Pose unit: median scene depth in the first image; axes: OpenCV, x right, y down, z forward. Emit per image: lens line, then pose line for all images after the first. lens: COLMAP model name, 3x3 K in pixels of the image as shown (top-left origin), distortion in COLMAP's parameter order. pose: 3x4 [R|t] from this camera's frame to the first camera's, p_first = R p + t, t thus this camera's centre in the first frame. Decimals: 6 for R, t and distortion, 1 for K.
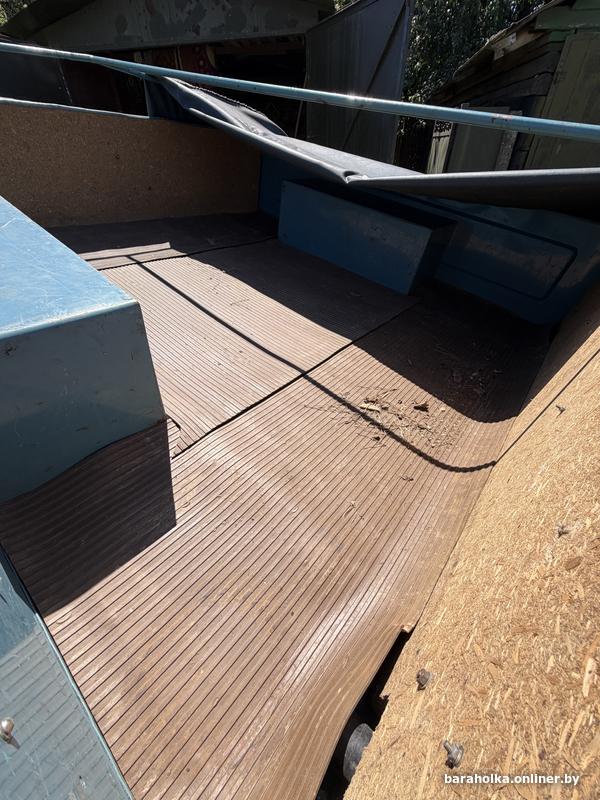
lens RADIAL K [[321.5, 0, 301.7], [0, 321.5, 399.5], [0, 0, 1]] dist [-0.001005, -0.000116]
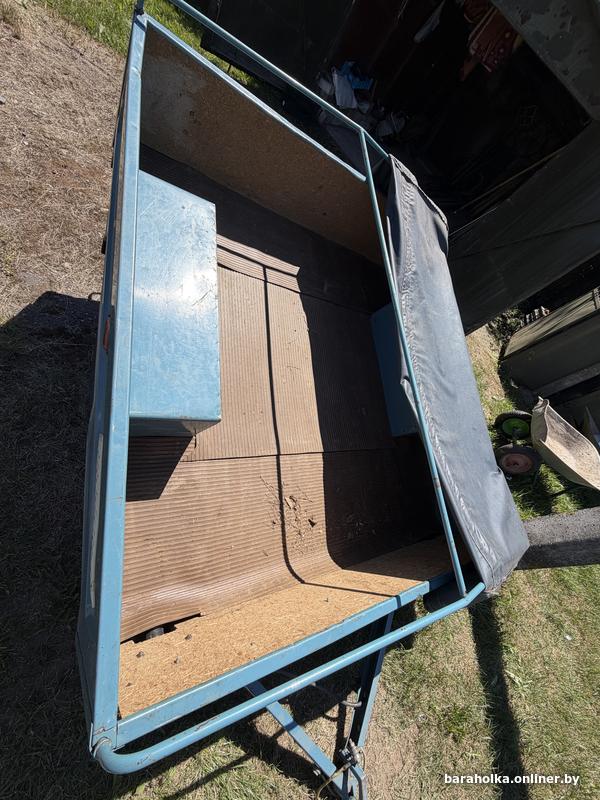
lens RADIAL K [[321.5, 0, 299.1], [0, 321.5, 399.0], [0, 0, 1]] dist [-0.001005, -0.000116]
pose [[0.681384, 0.727271, 0.082425, -0.290761], [-0.728741, 0.663607, 0.169006, -0.692039], [0.068215, -0.175225, 0.982162, -0.545889]]
